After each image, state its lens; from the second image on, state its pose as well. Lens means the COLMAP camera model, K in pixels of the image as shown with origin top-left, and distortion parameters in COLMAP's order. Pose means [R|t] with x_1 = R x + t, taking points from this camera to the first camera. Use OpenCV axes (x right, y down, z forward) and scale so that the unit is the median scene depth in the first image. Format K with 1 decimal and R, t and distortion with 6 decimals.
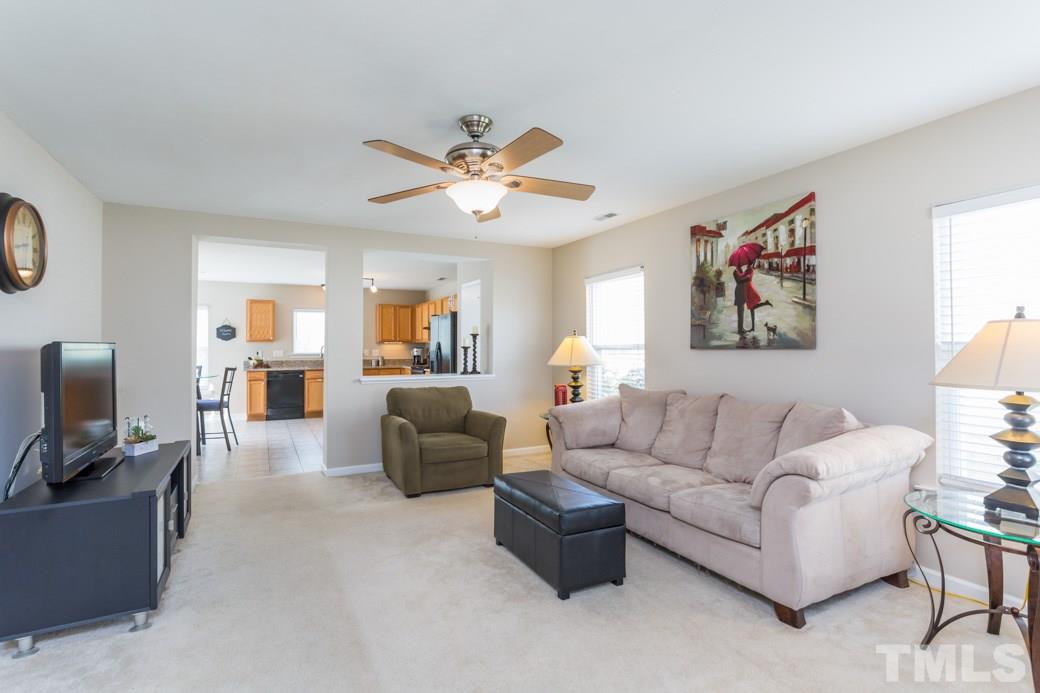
lens RADIAL K [[500.1, 0, 524.0], [0, 500.1, 348.5], [0, 0, 1]] dist [0.006161, 0.002229]
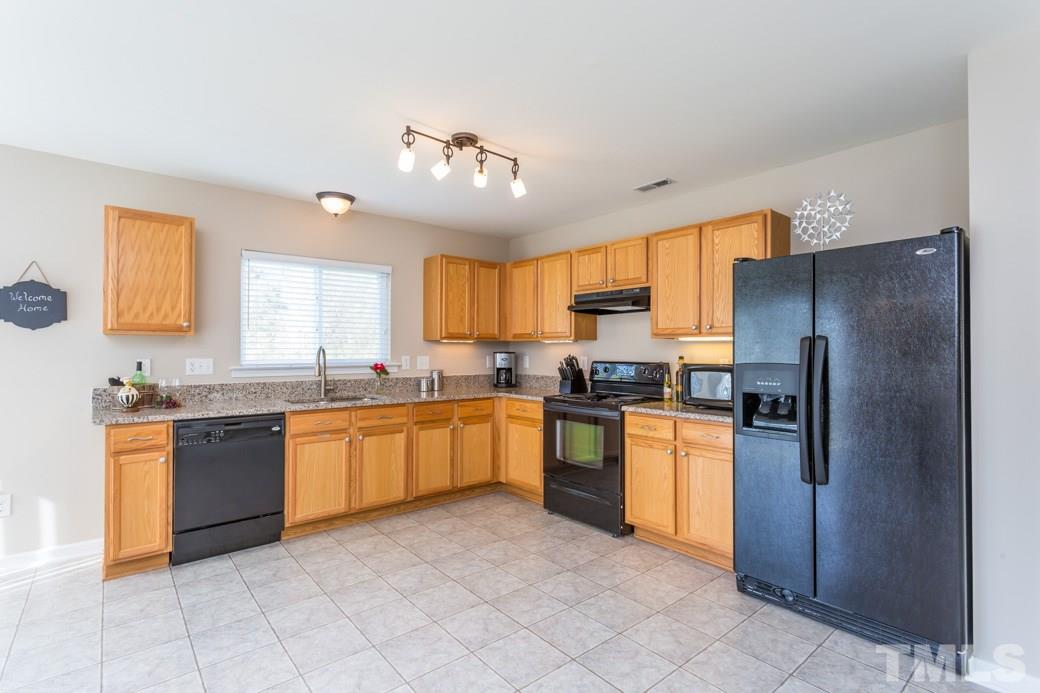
lens RADIAL K [[500.1, 0, 522.2], [0, 500.1, 348.7], [0, 0, 1]] dist [0.006161, 0.002229]
pose [[0.979434, 0.008676, 0.201578, -0.341627], [-0.008301, 0.999962, -0.002705, -0.004074], [-0.201594, 0.000976, 0.979469, 0.603801]]
